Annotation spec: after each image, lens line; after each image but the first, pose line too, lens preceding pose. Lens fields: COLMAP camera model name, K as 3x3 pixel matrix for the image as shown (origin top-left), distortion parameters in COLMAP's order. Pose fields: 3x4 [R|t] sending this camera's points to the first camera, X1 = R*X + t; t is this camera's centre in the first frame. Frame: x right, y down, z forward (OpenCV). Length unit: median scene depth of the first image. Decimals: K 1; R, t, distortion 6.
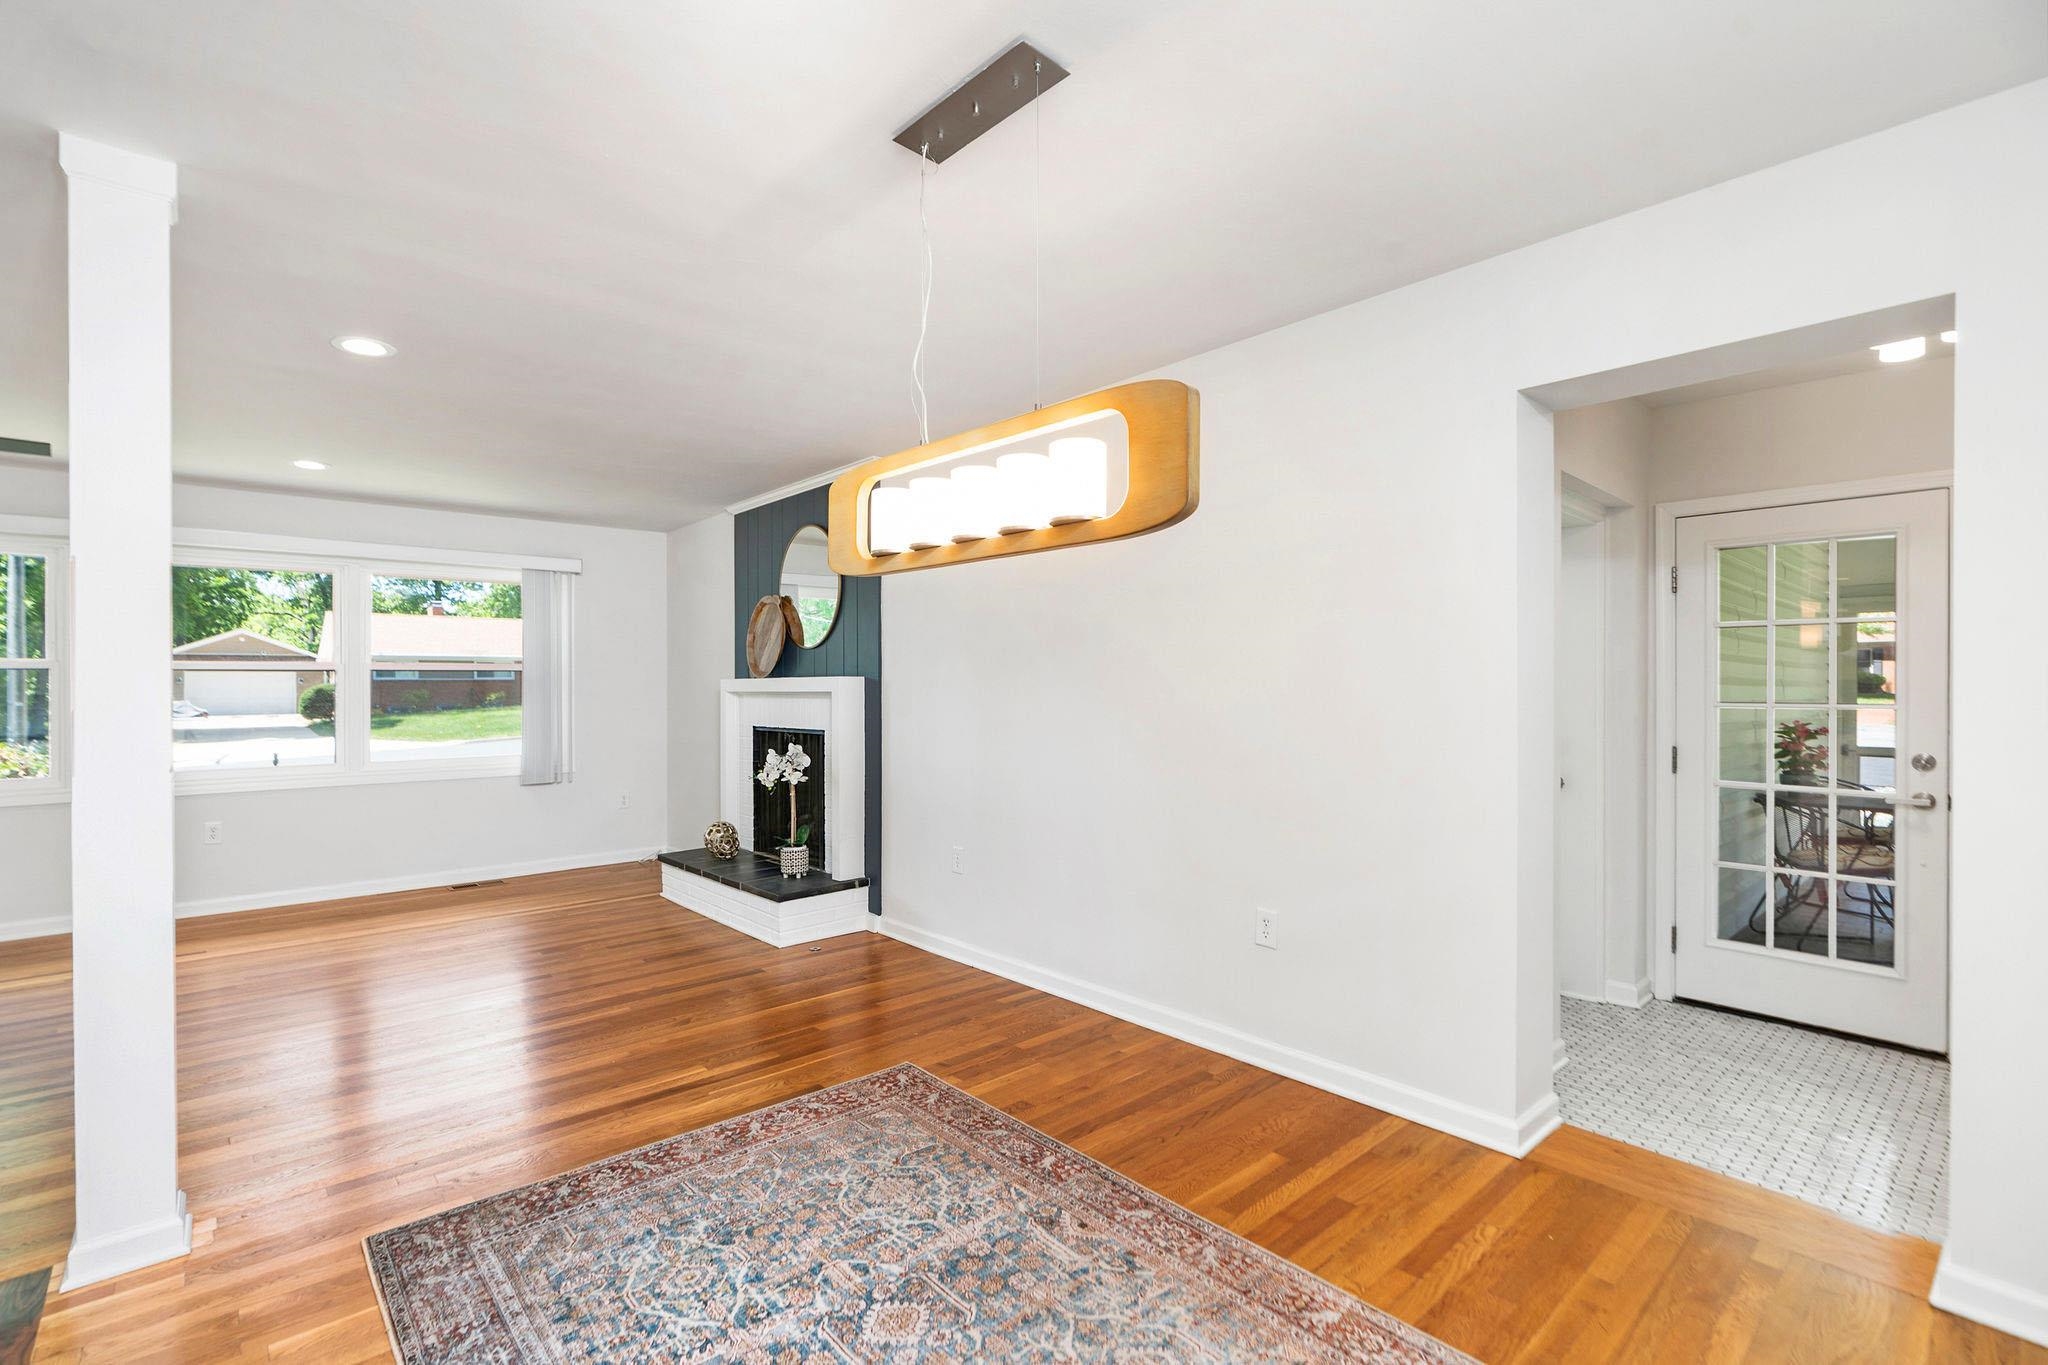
lens RADIAL K [[943.5, 0, 1011.6], [0, 943.5, 685.7], [0, 0, 1]] dist [-0.006734, 0.001894]
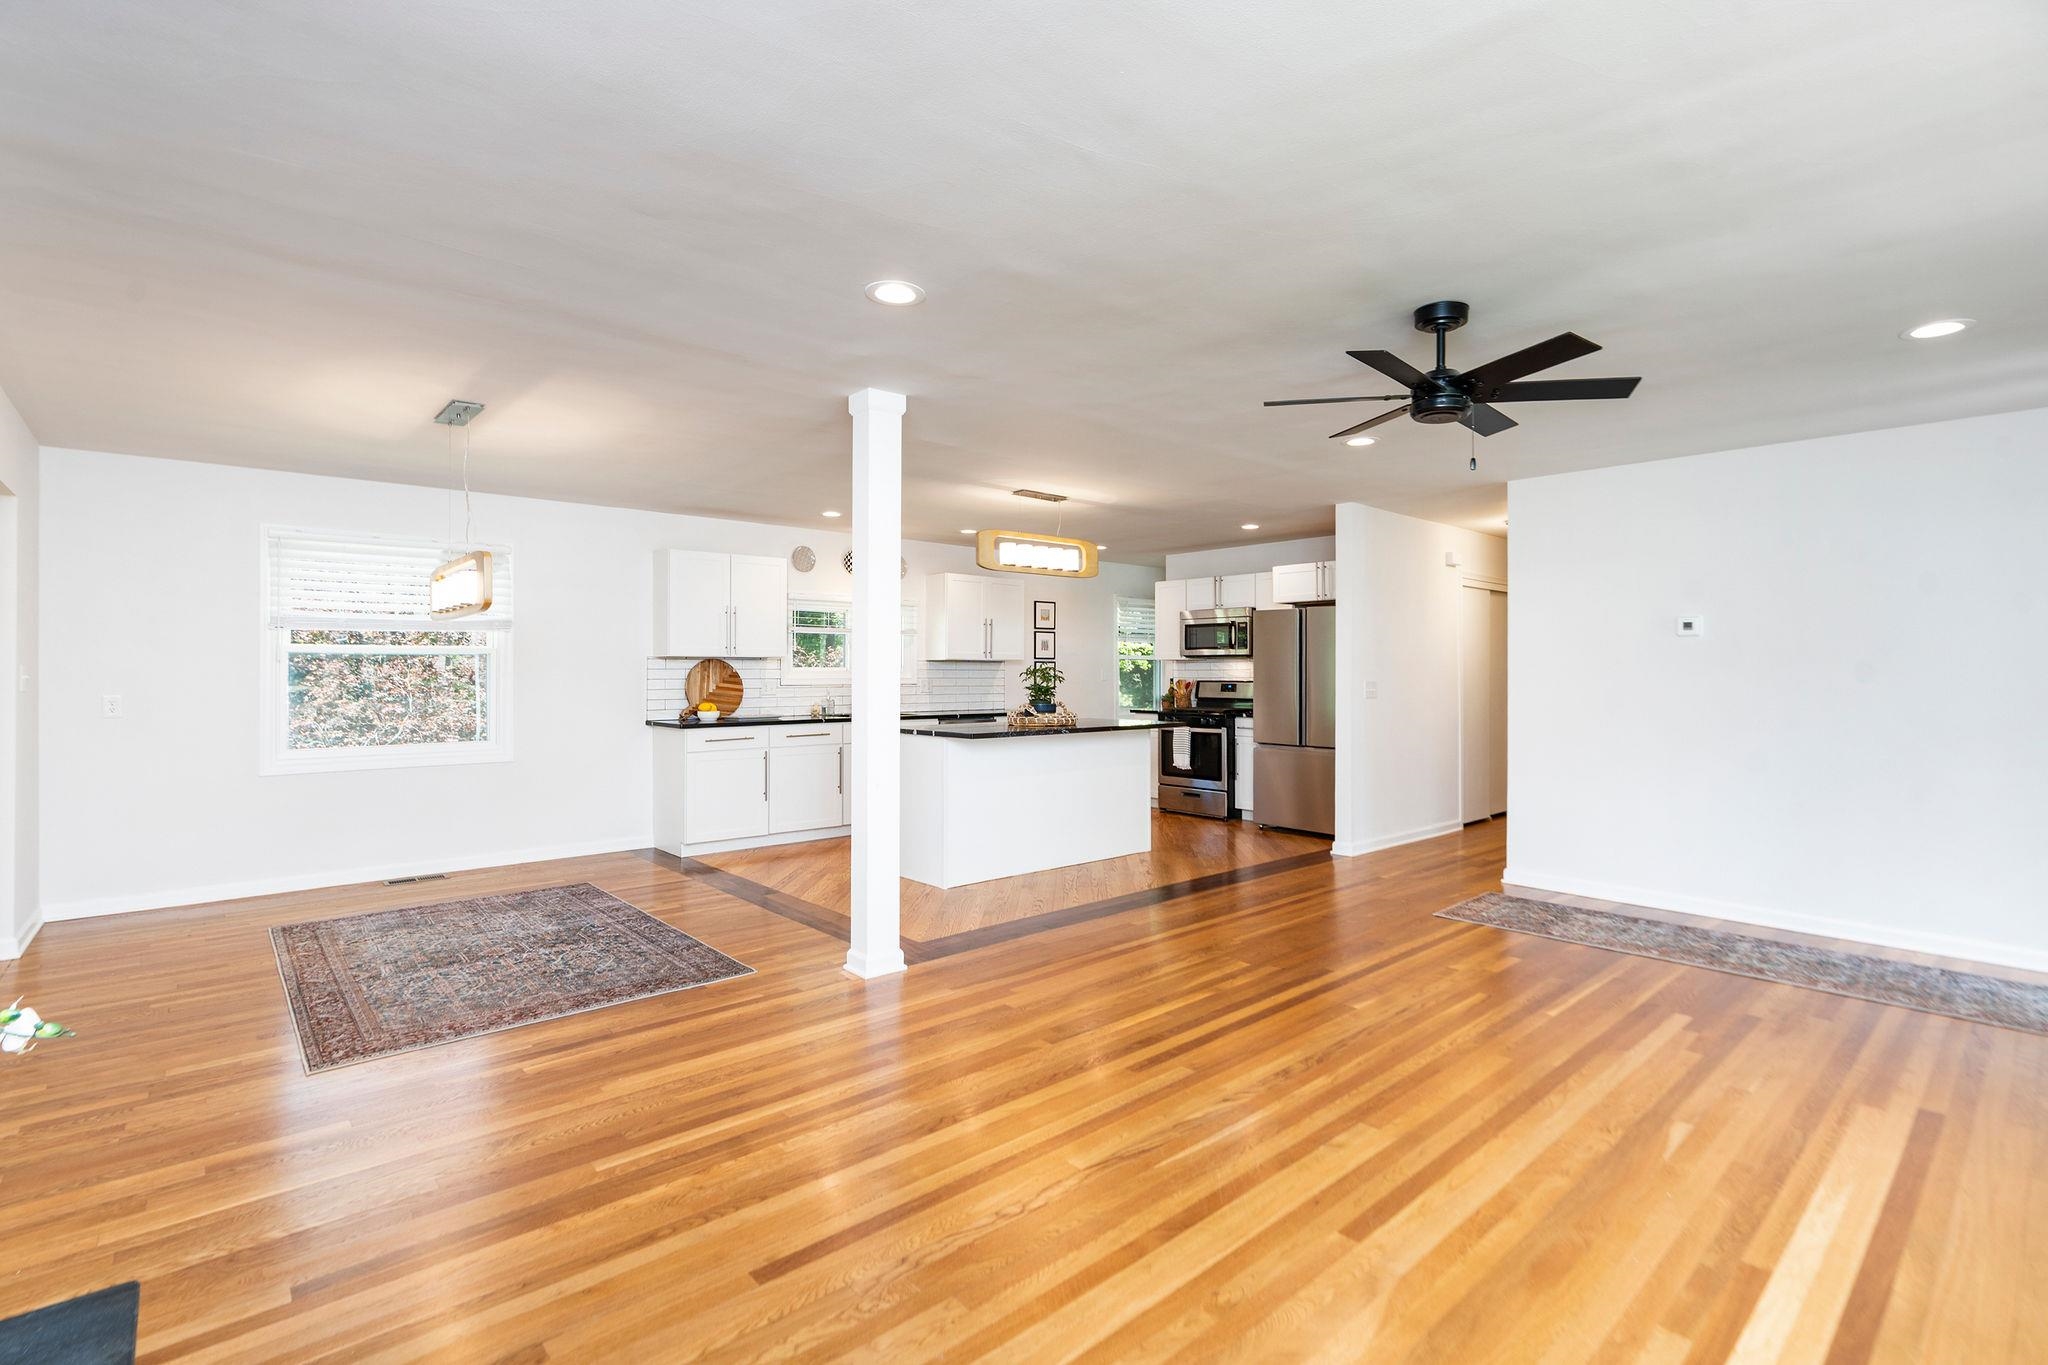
lens RADIAL K [[943.5, 0, 1022.1], [0, 943.5, 667.9], [0, 0, 1]] dist [-0.006734, 0.001894]
pose [[-0.999984, 0.004431, -0.003457, -1.170542], [0.004437, 0.999989, -0.001662, -0.002568], [0.003449, -0.001678, -0.999993, 2.759737]]
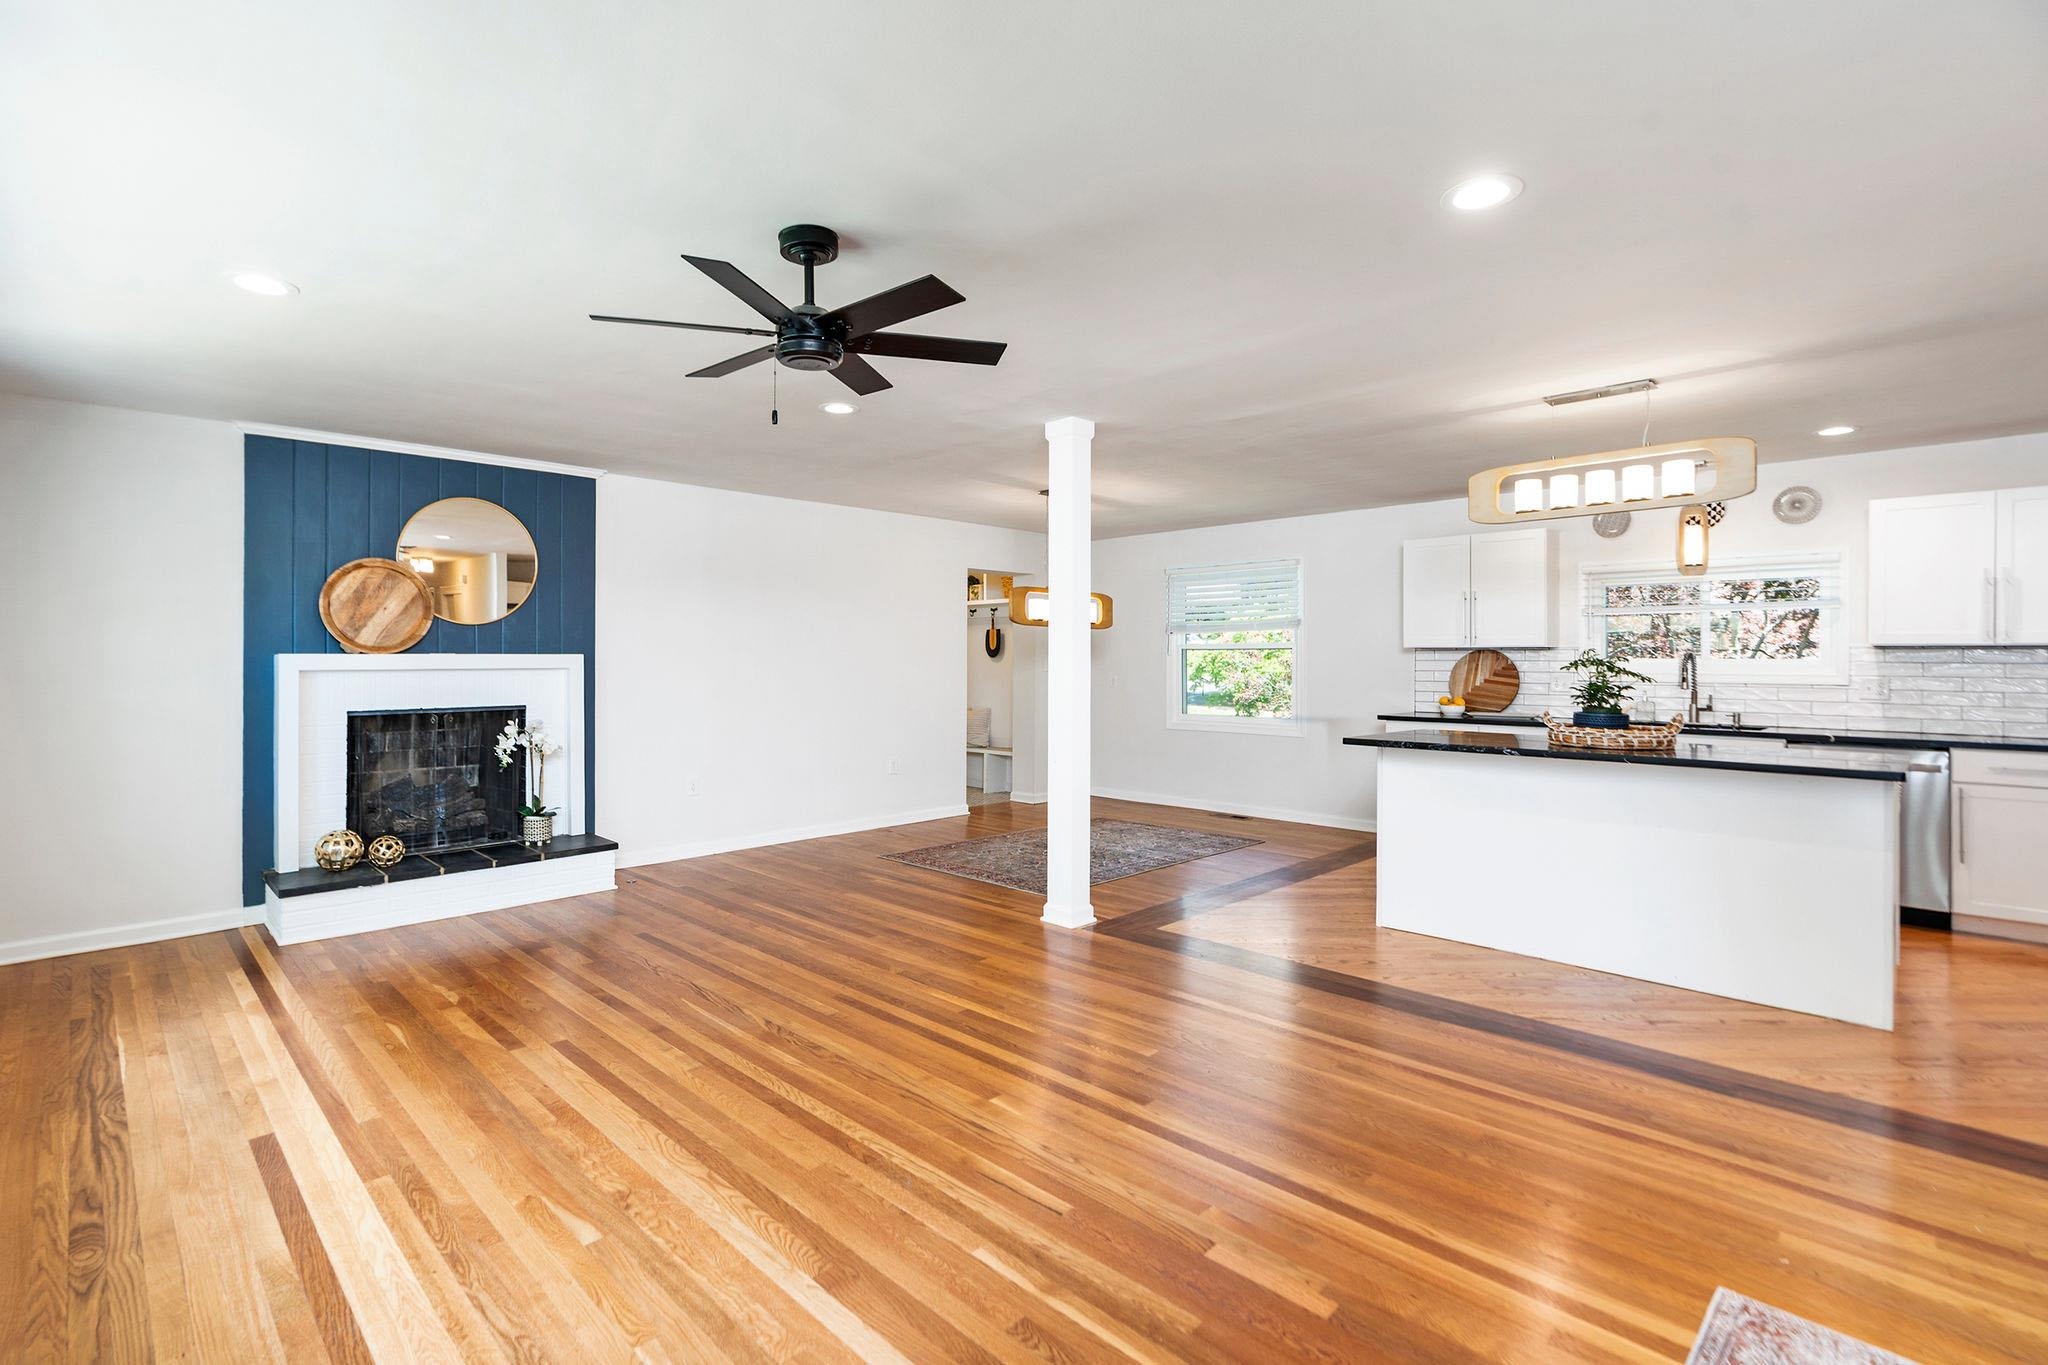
lens RADIAL K [[943.5, 0, 1006.8], [0, 943.5, 677.3], [0, 0, 1]] dist [-0.006734, 0.001894]
pose [[-0.071813, -0.015627, 0.997296, -2.956206], [-0.000857, 0.999878, 0.015606, -0.001597], [-0.997418, 0.000266, -0.071818, 1.239281]]
